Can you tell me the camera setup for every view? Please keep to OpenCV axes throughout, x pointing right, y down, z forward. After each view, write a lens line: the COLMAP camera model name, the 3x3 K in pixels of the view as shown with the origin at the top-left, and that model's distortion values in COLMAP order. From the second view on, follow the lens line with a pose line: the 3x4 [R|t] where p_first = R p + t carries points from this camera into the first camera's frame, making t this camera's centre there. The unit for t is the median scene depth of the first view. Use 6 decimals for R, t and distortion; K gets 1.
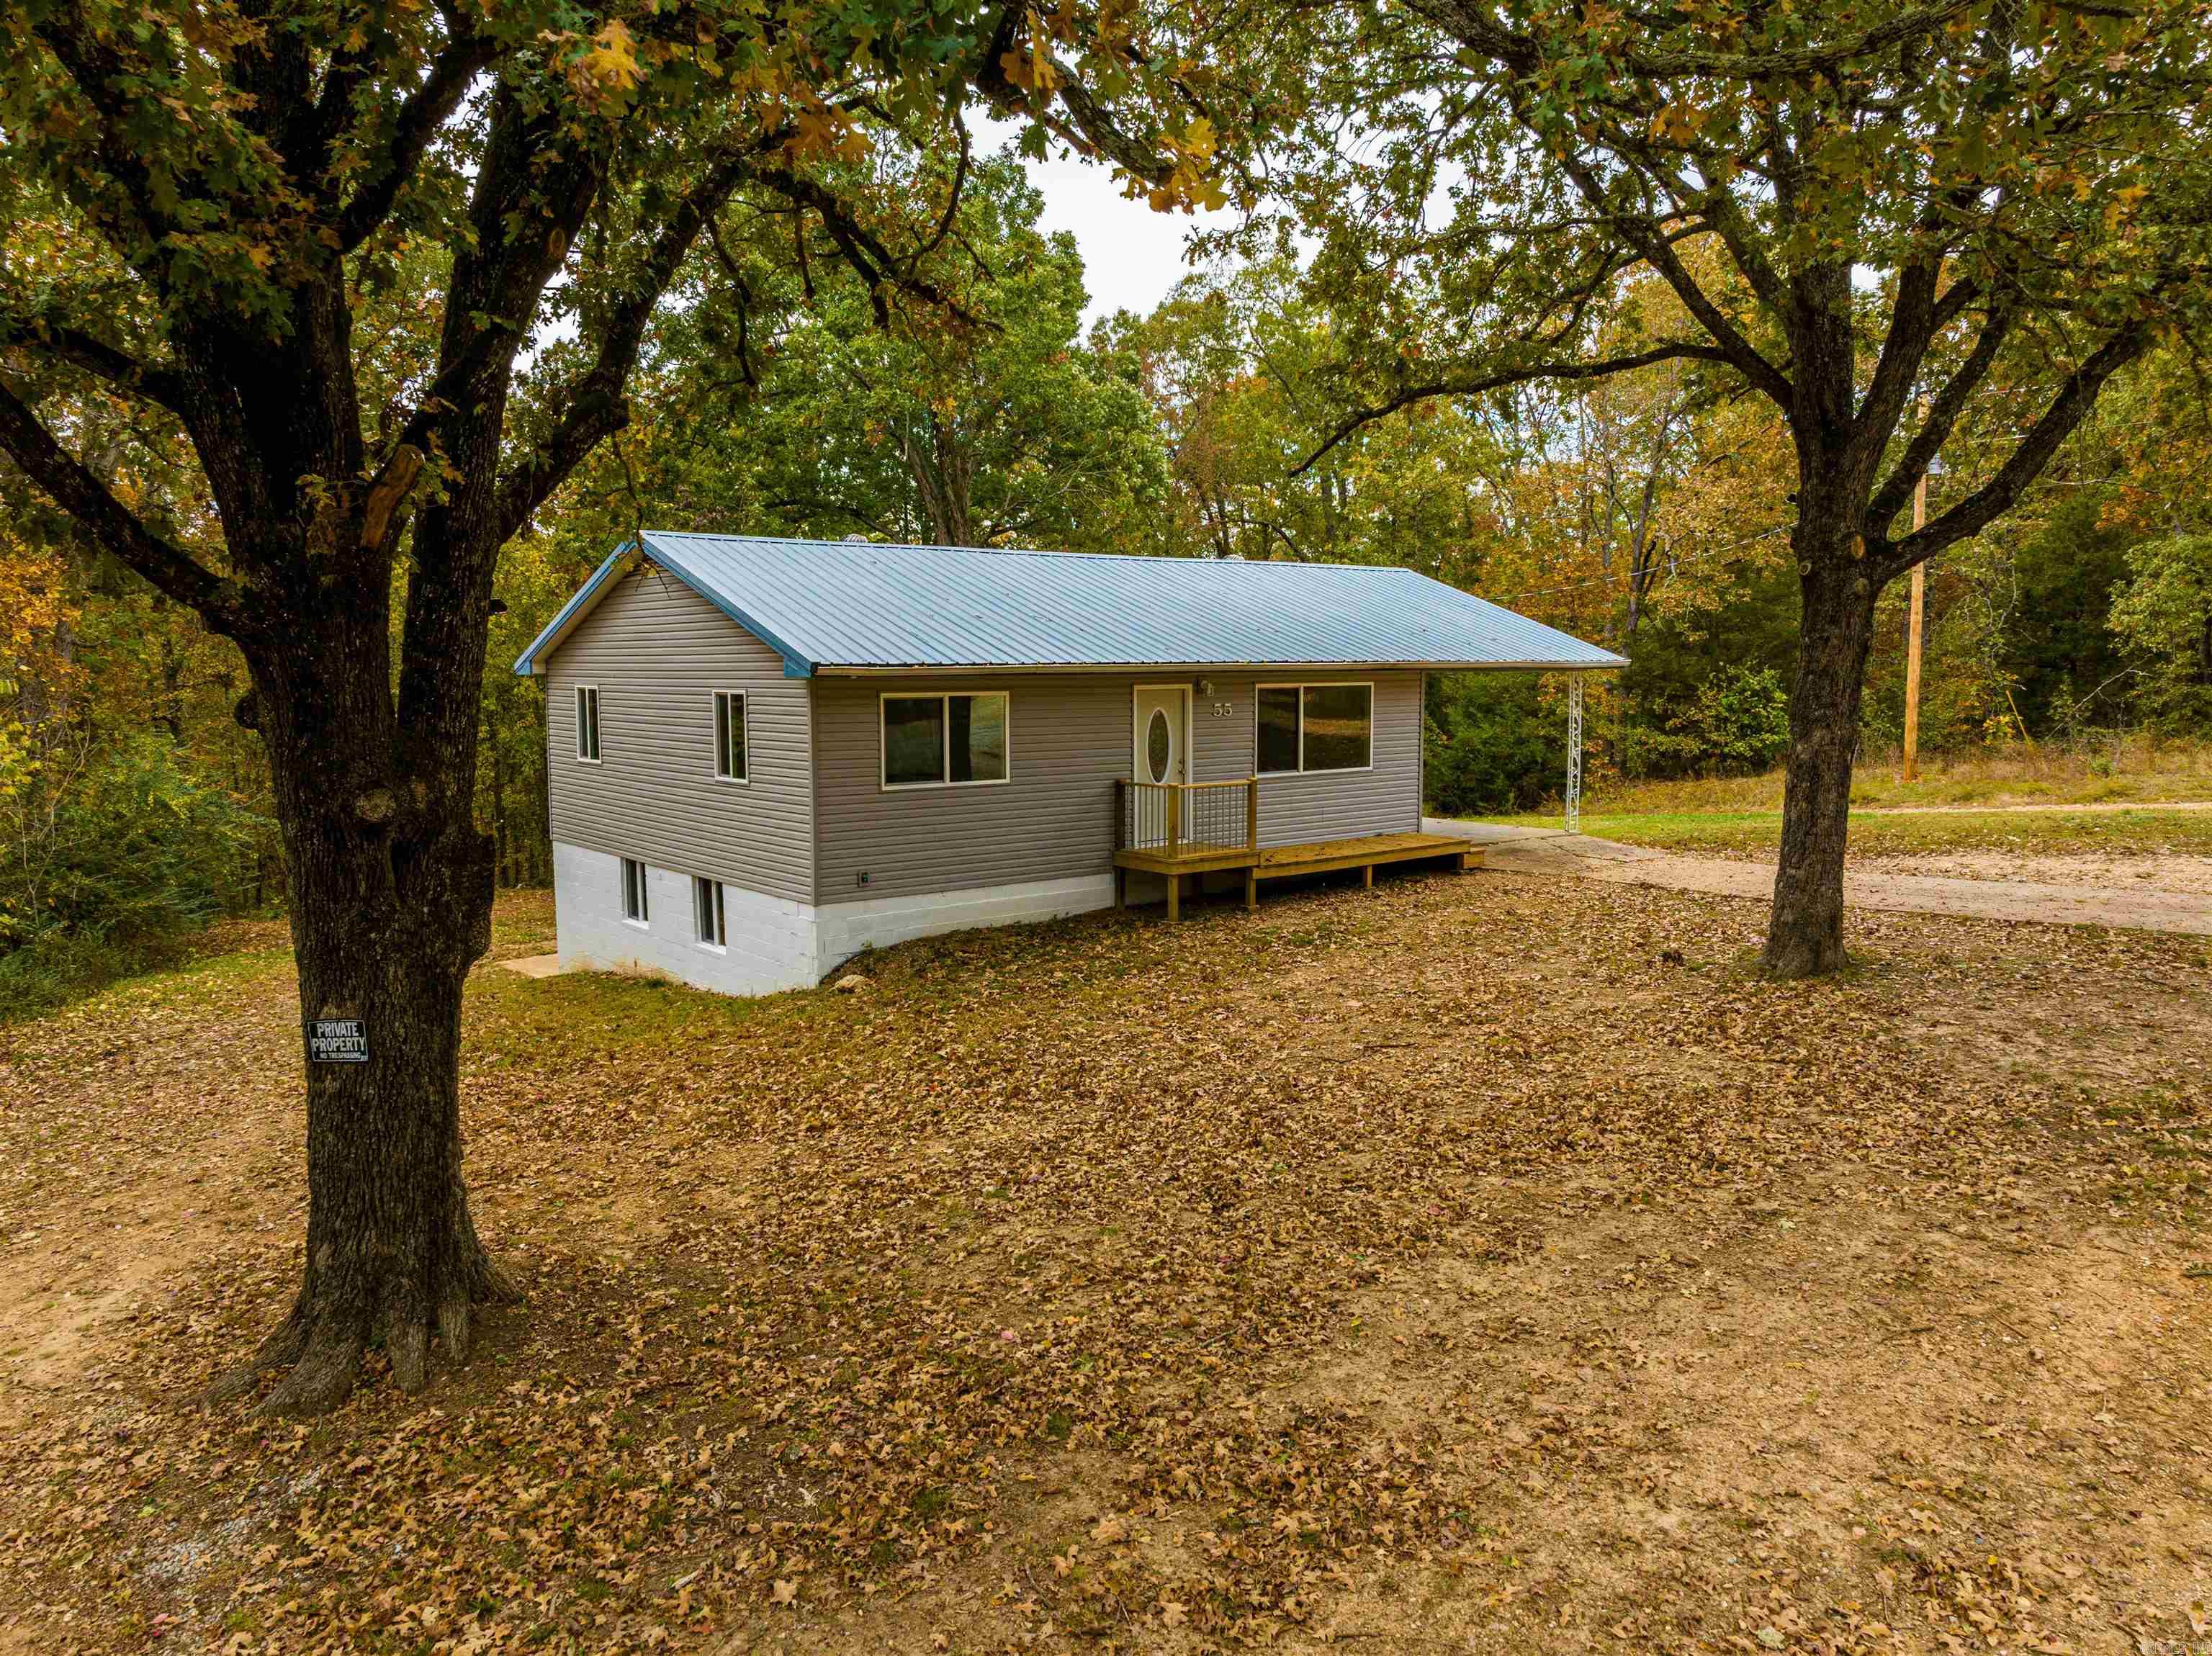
lens RADIAL K [[1551.0, 0, 1111.4], [0, 1551.0, 820.1], [0, 0, 1]] dist [-0.037854, 0.021416]
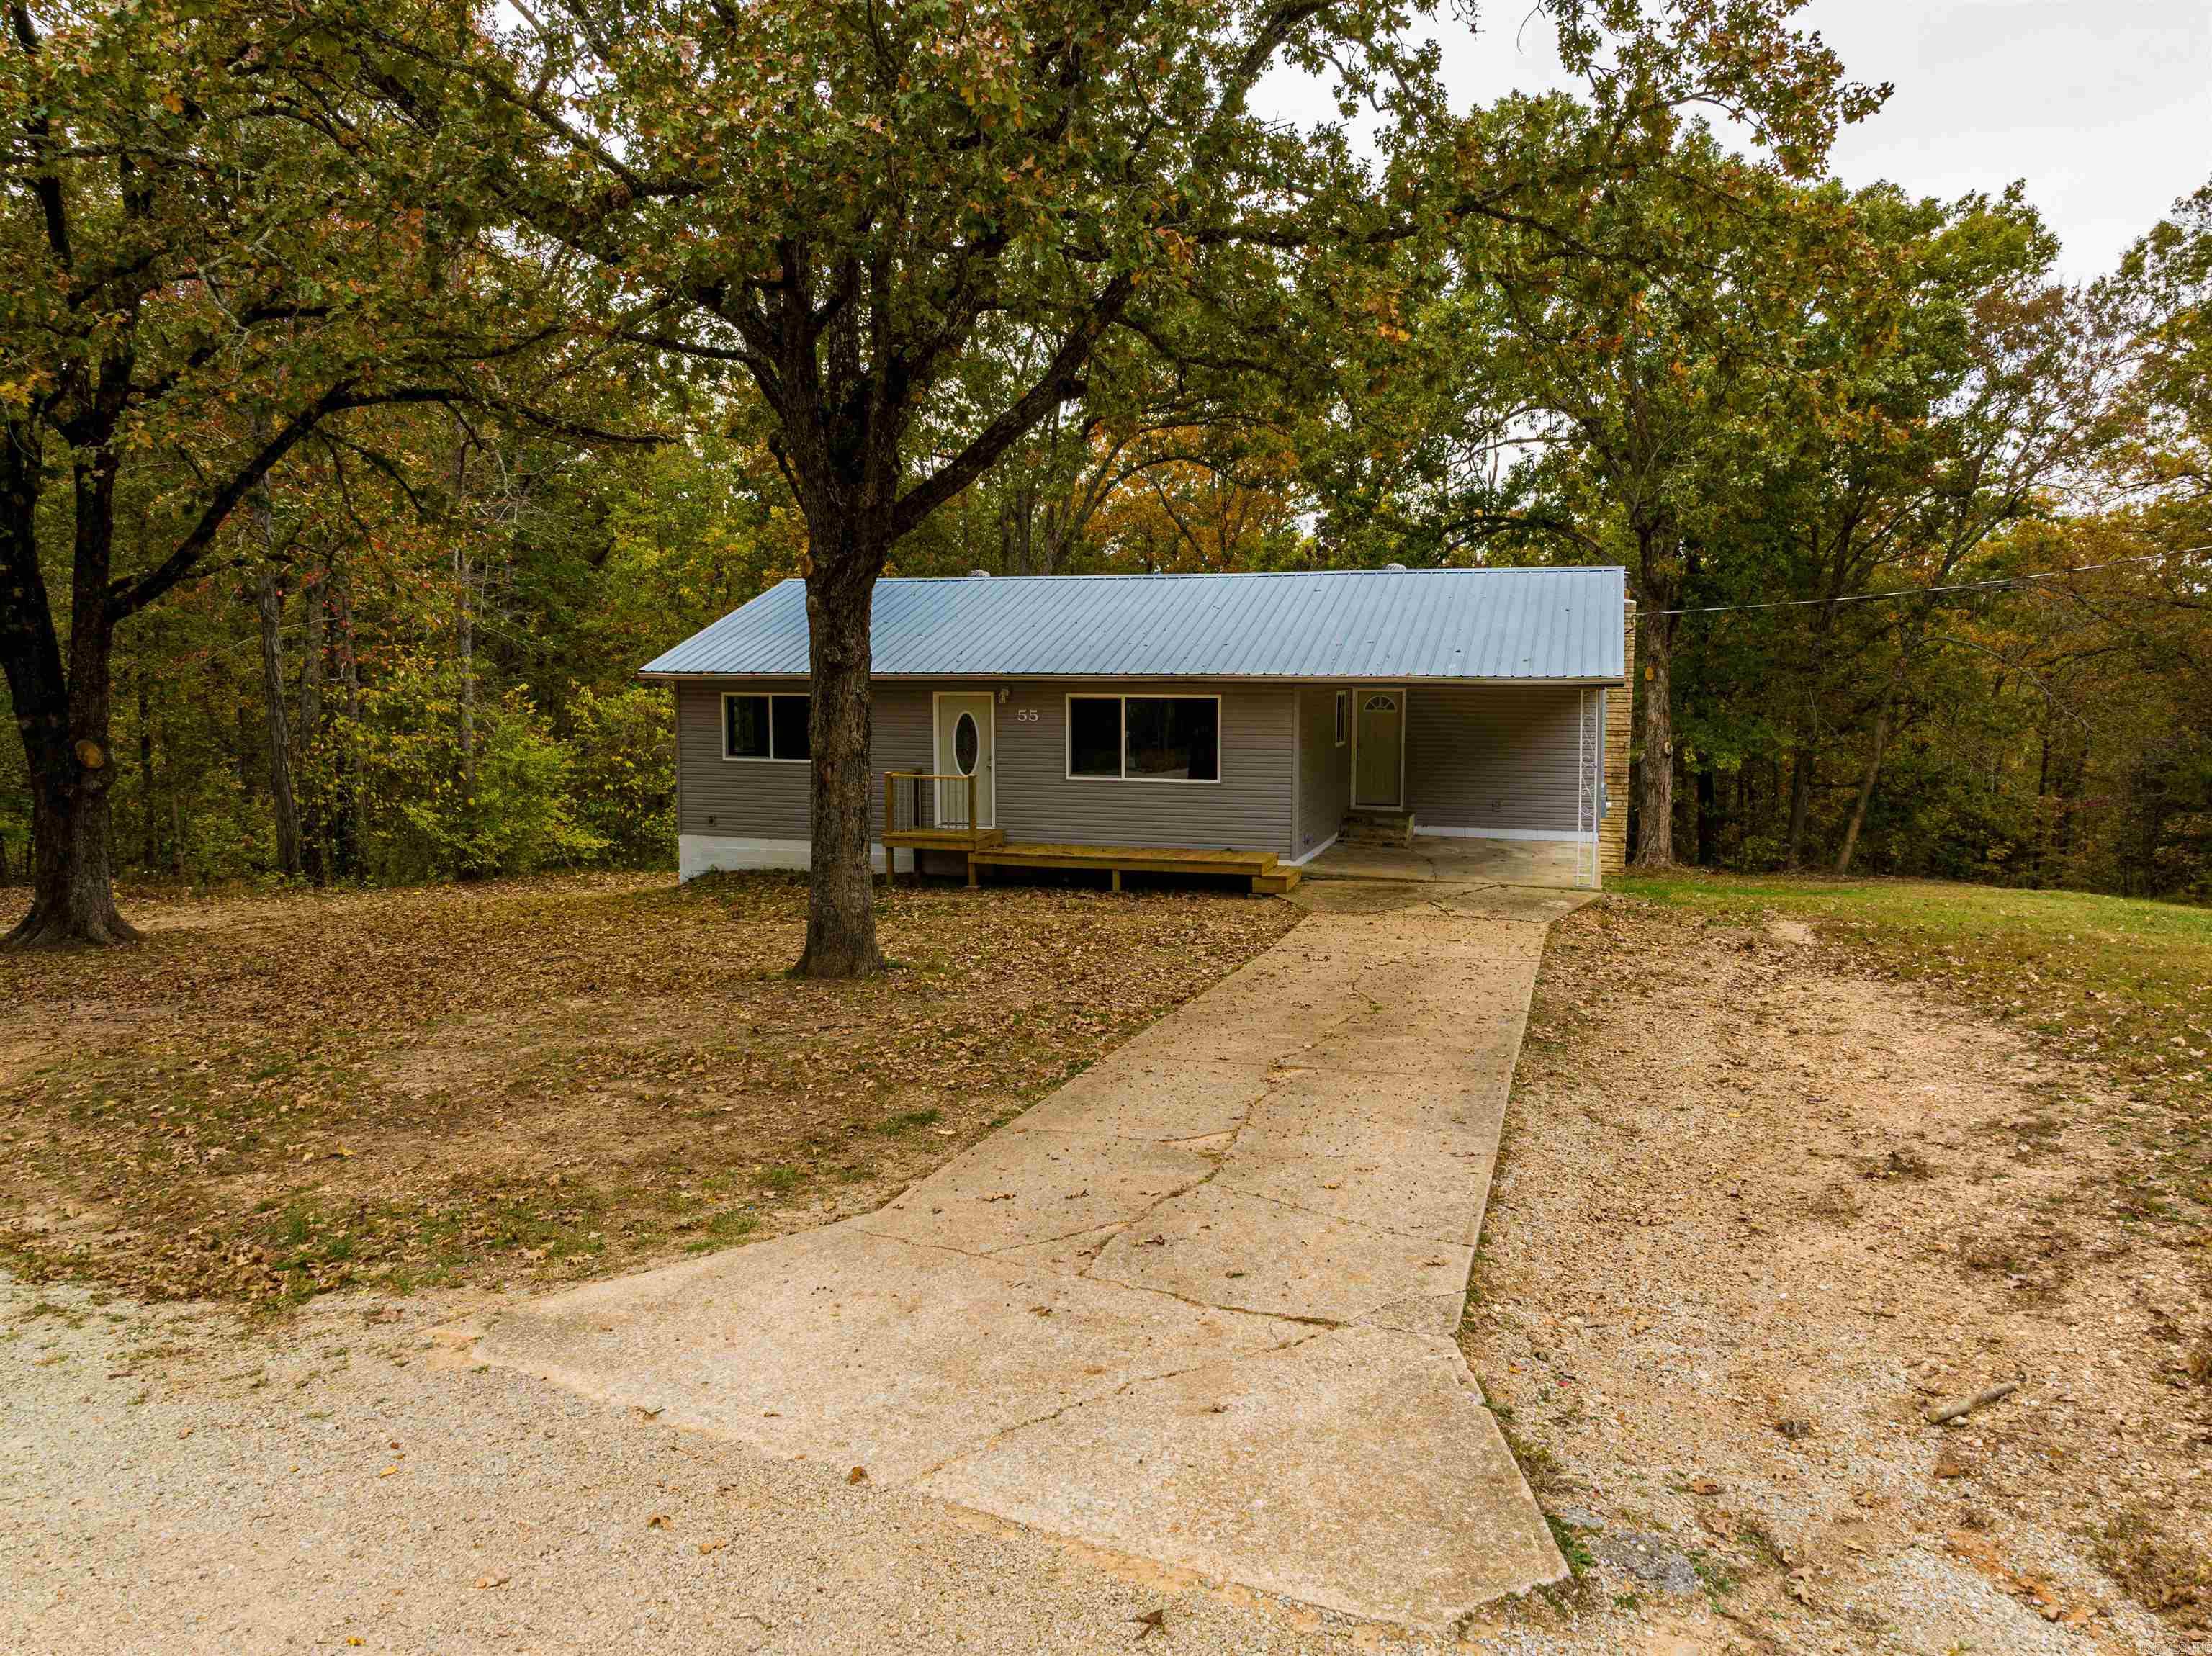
lens RADIAL K [[1542.8, 0, 1114.0], [0, 1542.8, 826.6], [0, 0, 1]] dist [-0.037172, 0.024403]
pose [[0.550142, 0.092318, -0.829953, 1.089108], [-0.088346, 0.994727, 0.052085, -0.056892], [0.830385, 0.044669, 0.555397, 0.441290]]
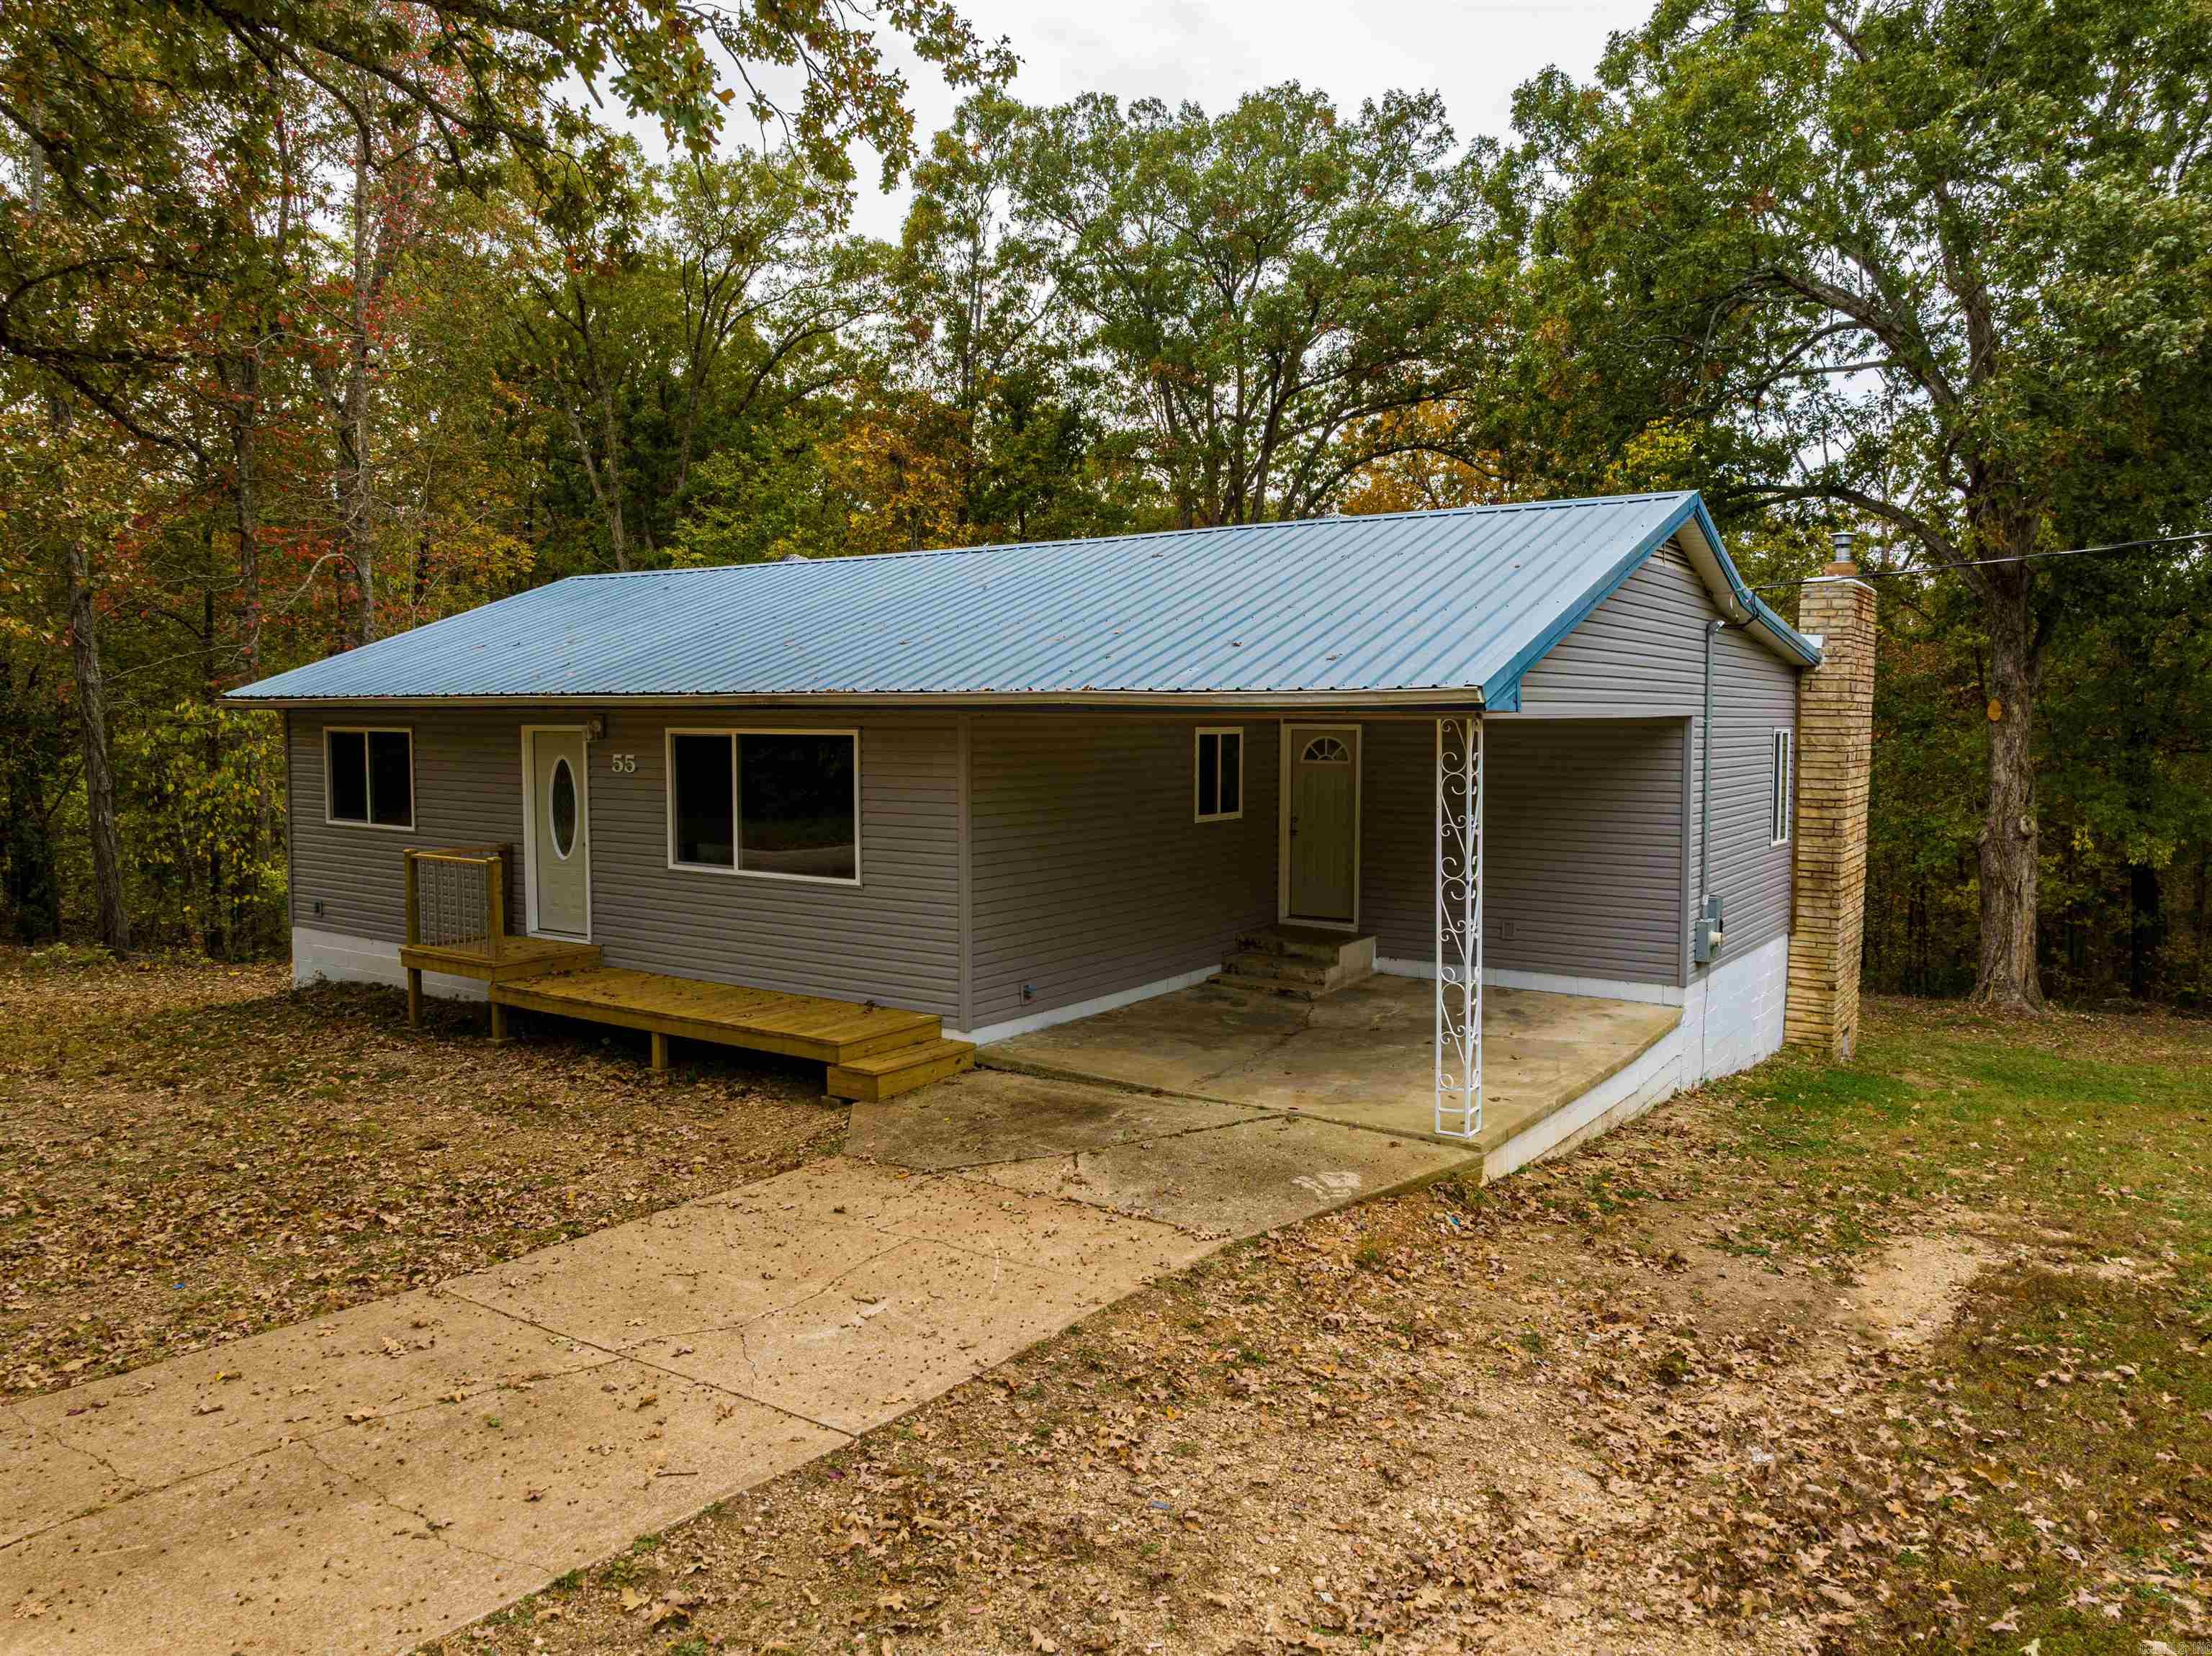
lens RADIAL K [[1552.0, 0, 1113.8], [0, 1552.0, 820.3], [0, 0, 1]] dist [-0.028309, -0.000405]
pose [[0.283674, 0.070811, -0.956303, 0.832515], [-0.100462, 0.993976, 0.043800, -0.101984], [0.953644, 0.083648, 0.289079, 1.045357]]
